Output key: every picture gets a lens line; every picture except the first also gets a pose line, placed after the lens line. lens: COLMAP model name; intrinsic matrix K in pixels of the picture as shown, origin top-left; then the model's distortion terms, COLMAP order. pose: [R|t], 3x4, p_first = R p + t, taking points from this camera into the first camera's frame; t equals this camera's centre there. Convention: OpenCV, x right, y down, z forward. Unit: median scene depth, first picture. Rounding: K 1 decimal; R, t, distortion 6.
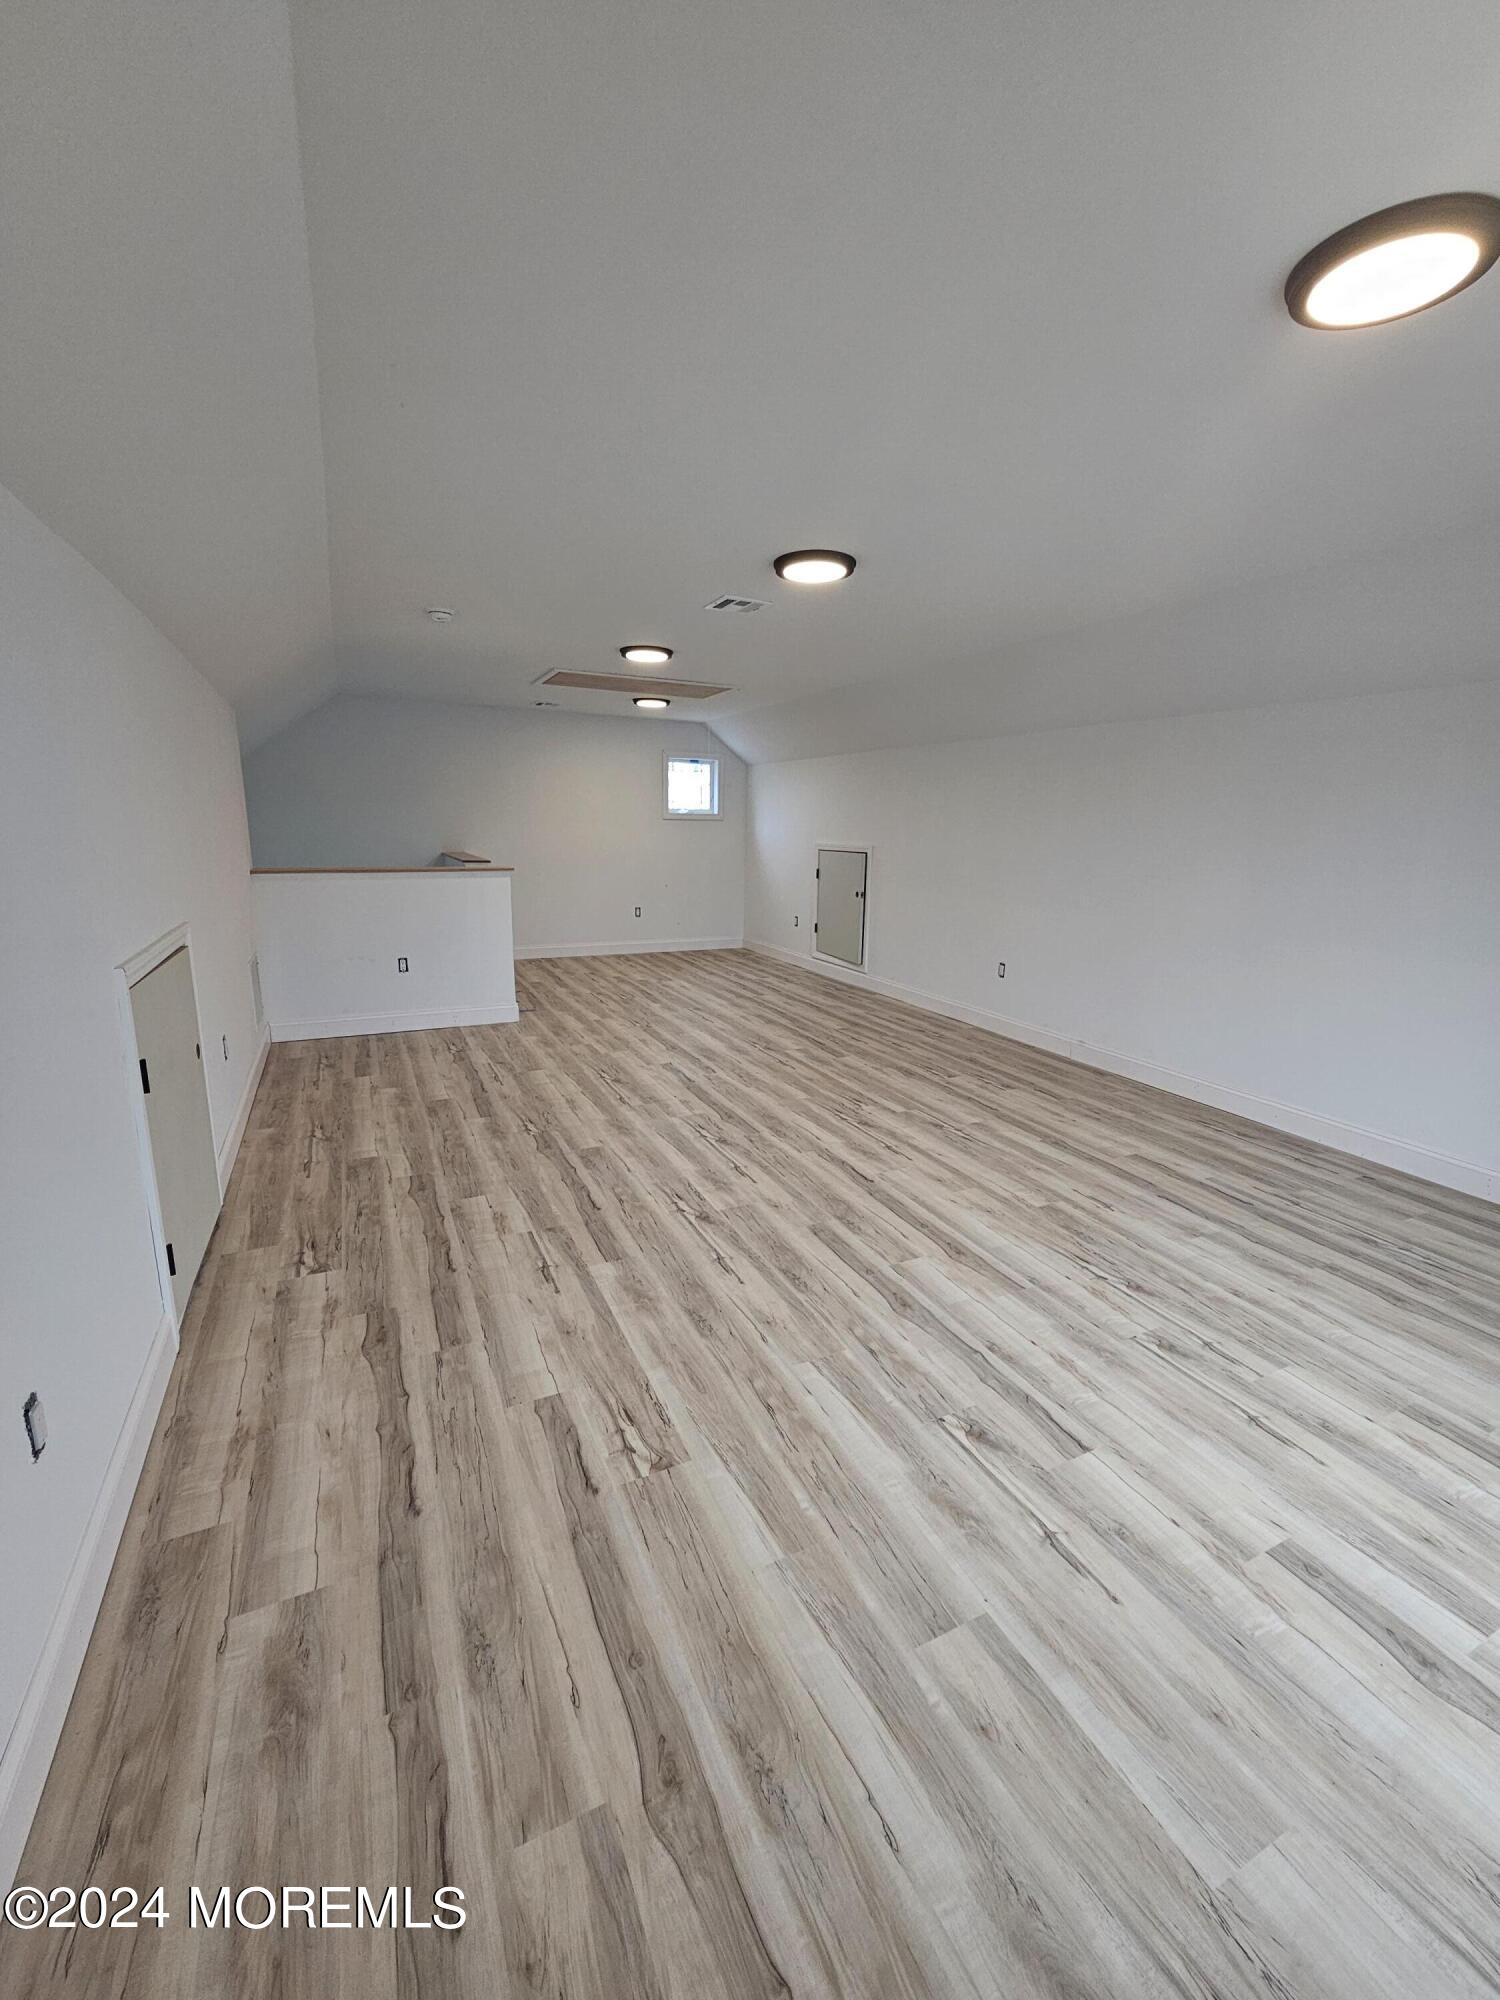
lens RADIAL K [[803.8, 0, 750.0], [0, 803.8, 1000.0], [0, 0, 1]] dist [-0.000140, 0.000028]
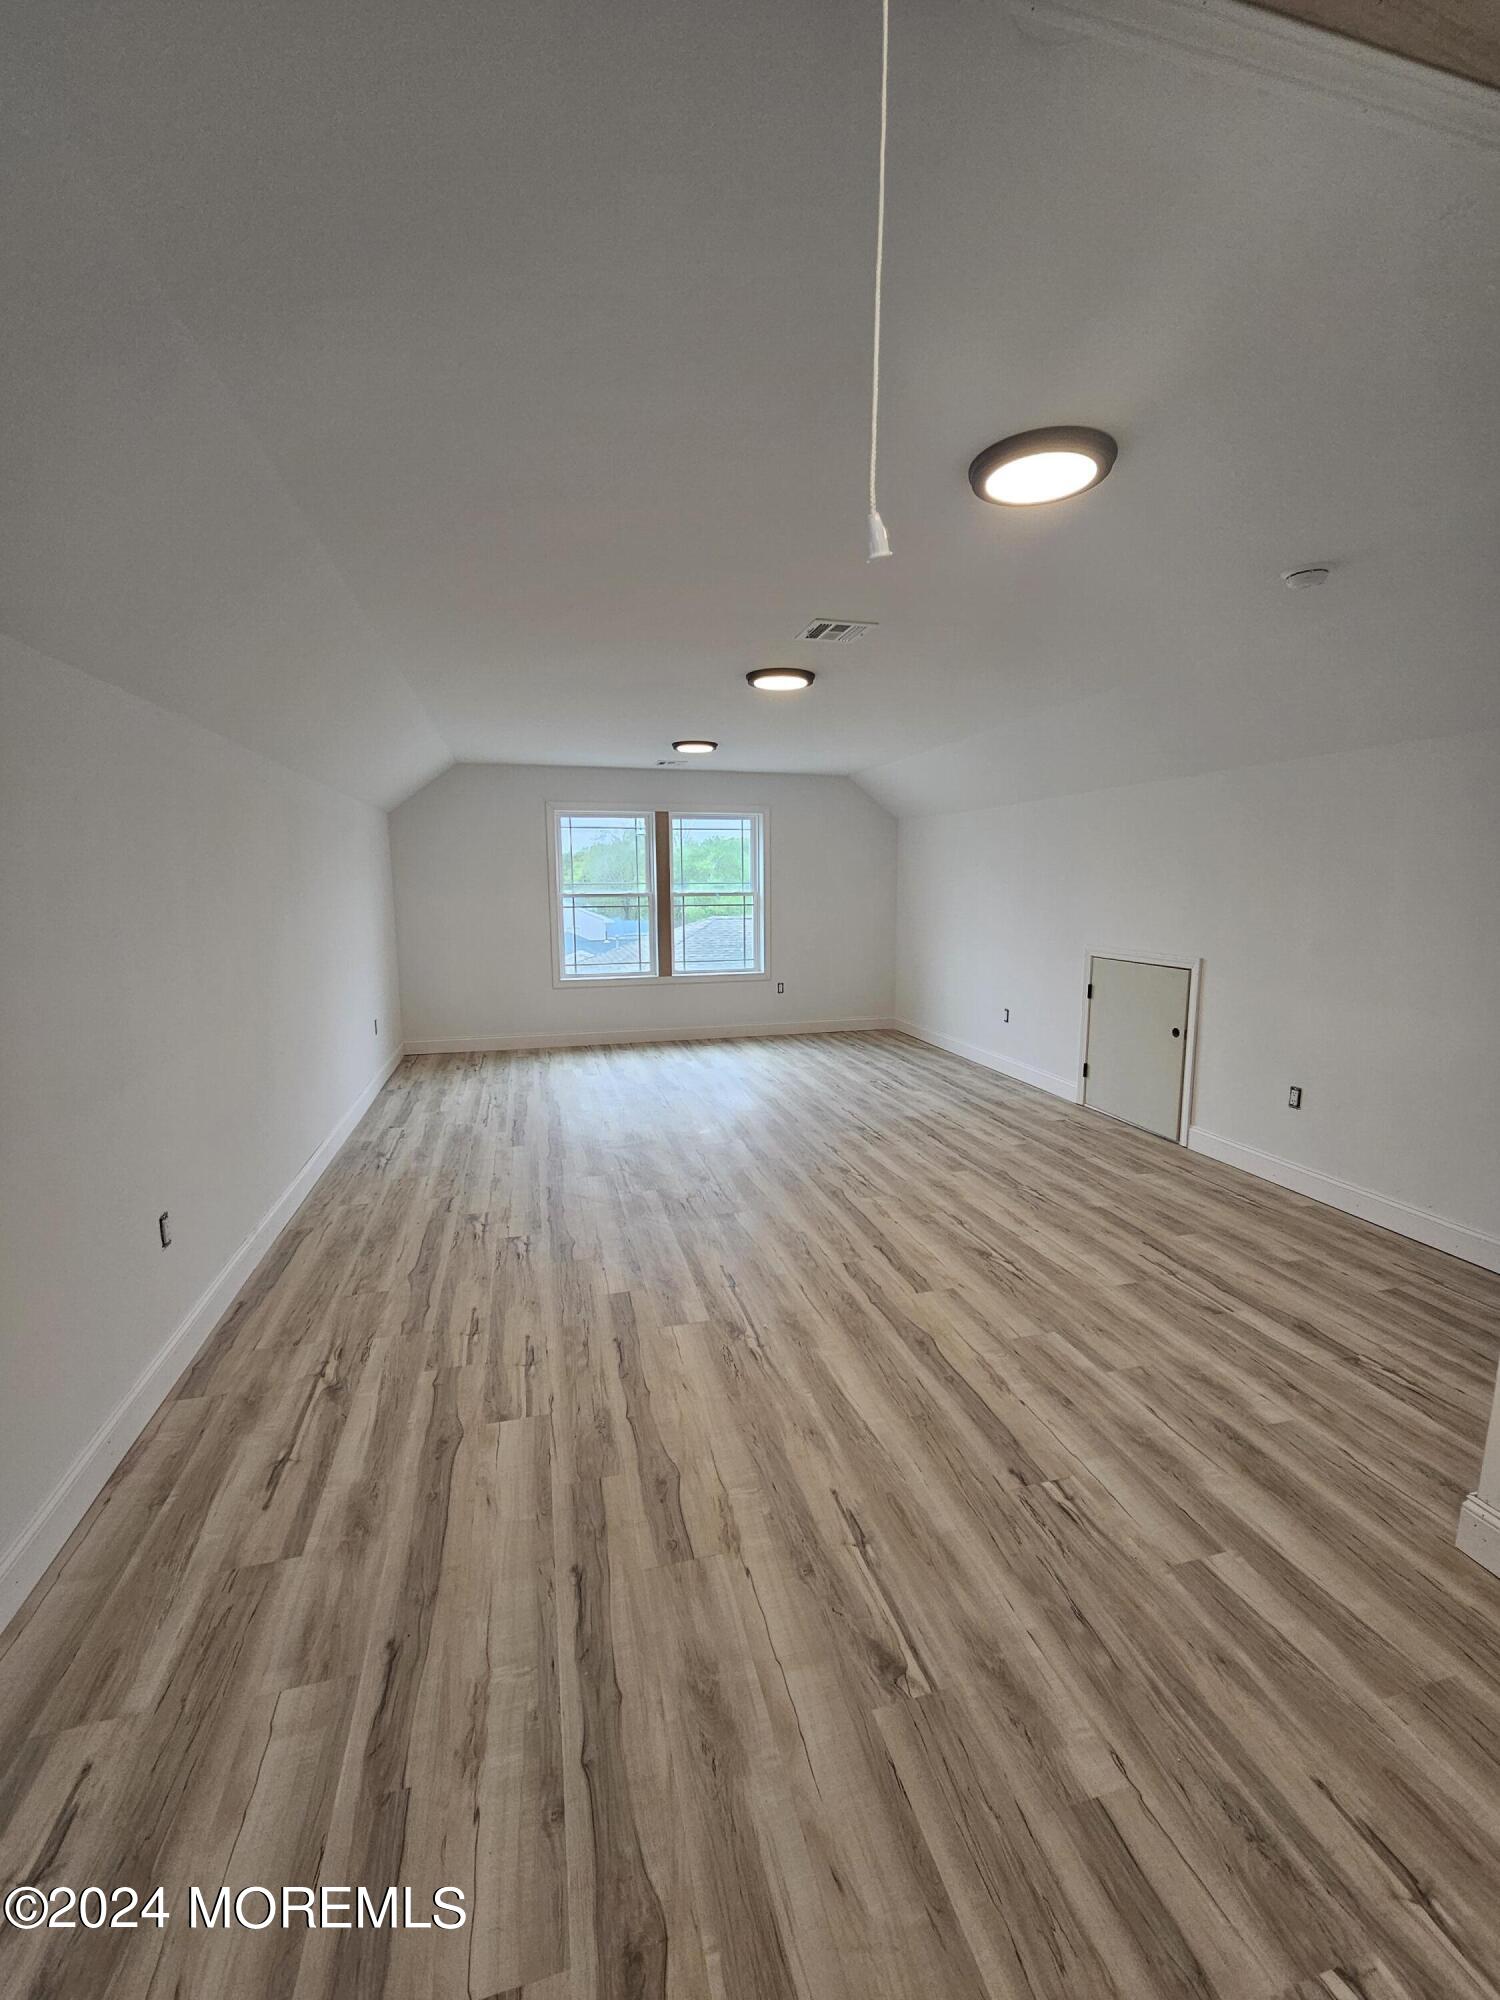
lens RADIAL K [[803.8, 0, 750.0], [0, 803.8, 1000.0], [0, 0, 1]] dist [-0.000140, 0.000028]
pose [[-0.981681, -0.044279, 0.185315, -0.092965], [0.025943, 0.932499, 0.360239, -0.413079], [-0.188757, 0.358448, -0.914268, 1.784886]]
